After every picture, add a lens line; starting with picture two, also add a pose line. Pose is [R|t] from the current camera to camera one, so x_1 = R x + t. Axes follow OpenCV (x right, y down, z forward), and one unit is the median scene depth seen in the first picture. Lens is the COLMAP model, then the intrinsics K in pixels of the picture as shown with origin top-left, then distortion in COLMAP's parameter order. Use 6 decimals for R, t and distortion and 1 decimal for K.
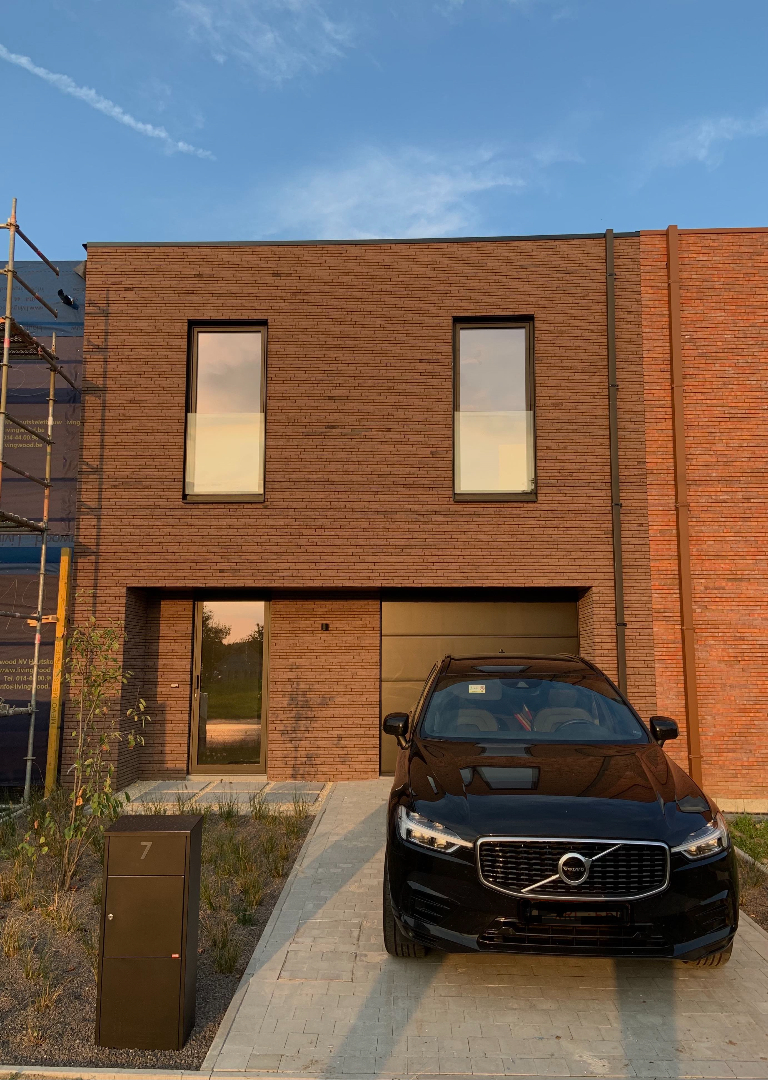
lens RADIAL K [[874.2, 0, 385.0], [0, 874.2, 542.7], [0, 0, 1]] dist [-0.004432, 0.012976]
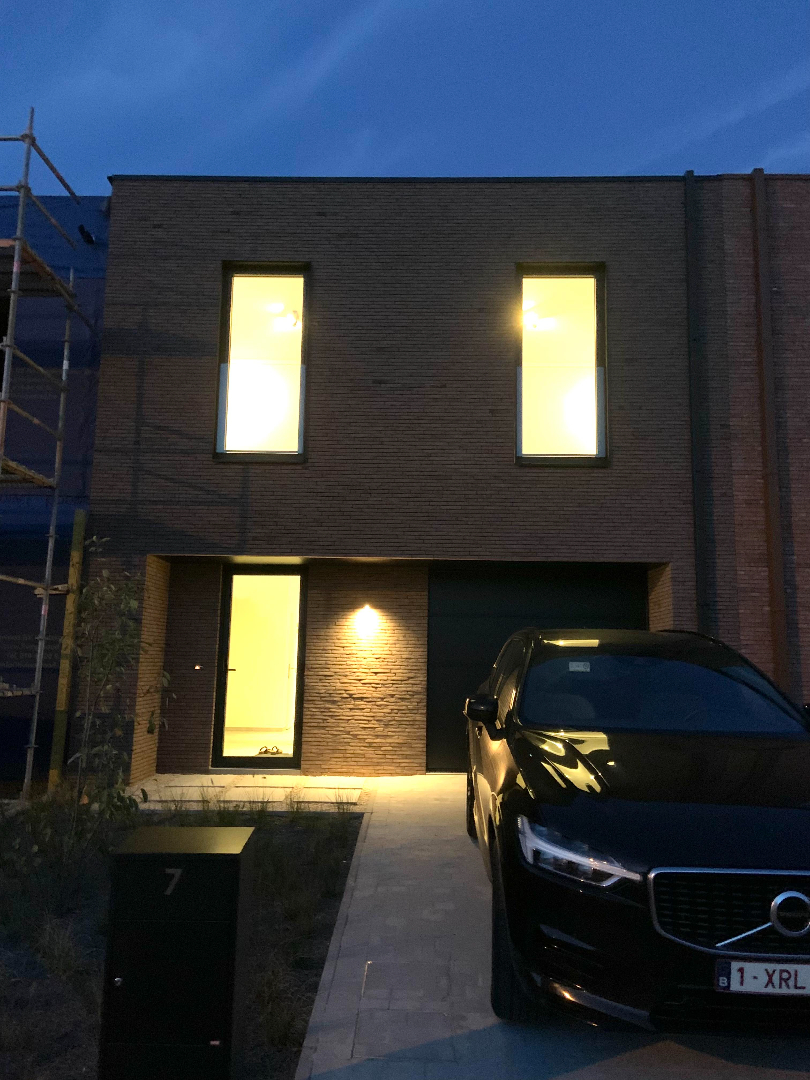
lens RADIAL K [[823.5, 0, 403.8], [0, 823.5, 534.9], [0, 0, 1]] dist [0.008098, -0.023888]
pose [[0.999691, 0.018502, 0.016588, -0.062924], [-0.018237, 0.999706, -0.015955, 0.051148], [-0.016879, 0.015648, 0.999735, 0.201761]]
